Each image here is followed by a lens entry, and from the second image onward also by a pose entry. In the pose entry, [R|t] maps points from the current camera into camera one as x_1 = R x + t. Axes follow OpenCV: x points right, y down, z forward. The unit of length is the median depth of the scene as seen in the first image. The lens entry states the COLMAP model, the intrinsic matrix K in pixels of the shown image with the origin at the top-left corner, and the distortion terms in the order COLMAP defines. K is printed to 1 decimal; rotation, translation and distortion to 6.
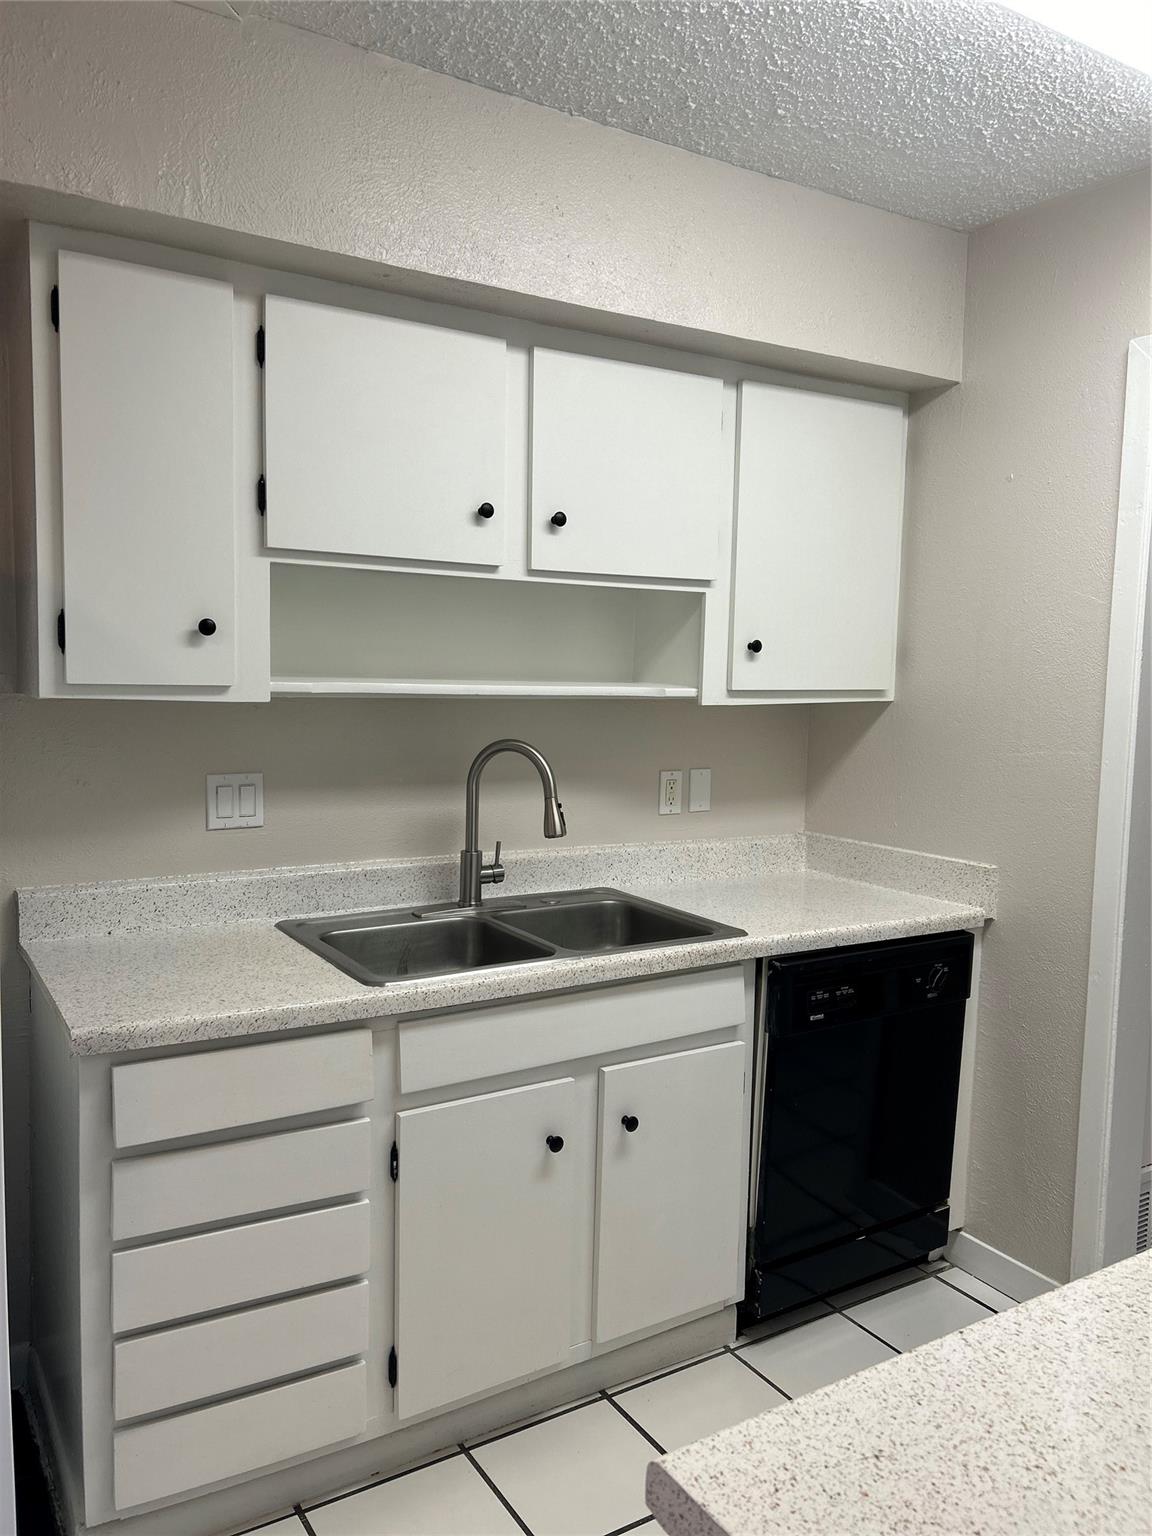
lens RADIAL K [[1158.2, 0, 581.9], [0, 1158.2, 767.0], [0, 0, 1]] dist [0.060545, -0.064905]
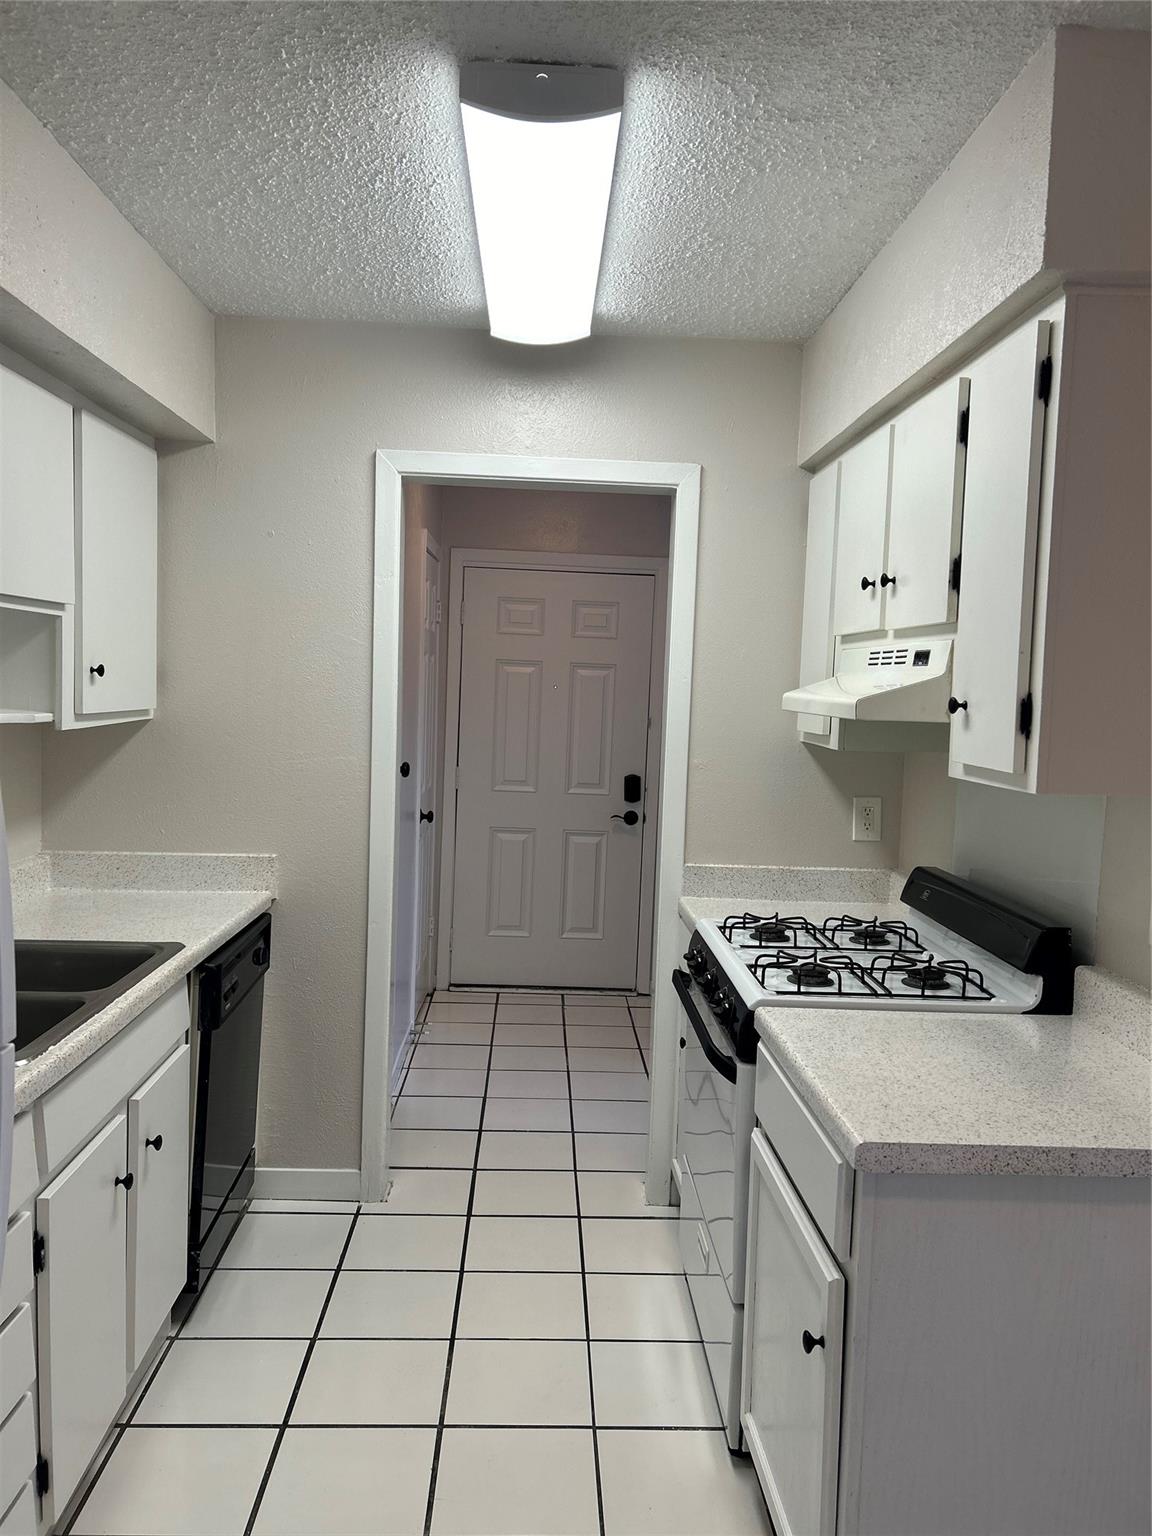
lens RADIAL K [[1158.2, 0, 582.7], [0, 1158.2, 769.9], [0, 0, 1]] dist [0.060545, -0.064905]
pose [[0.499072, -0.067103, 0.863958, -0.528208], [0.055977, 0.997411, 0.045133, -0.039502], [-0.864751, 0.025838, 0.501536, 0.123229]]
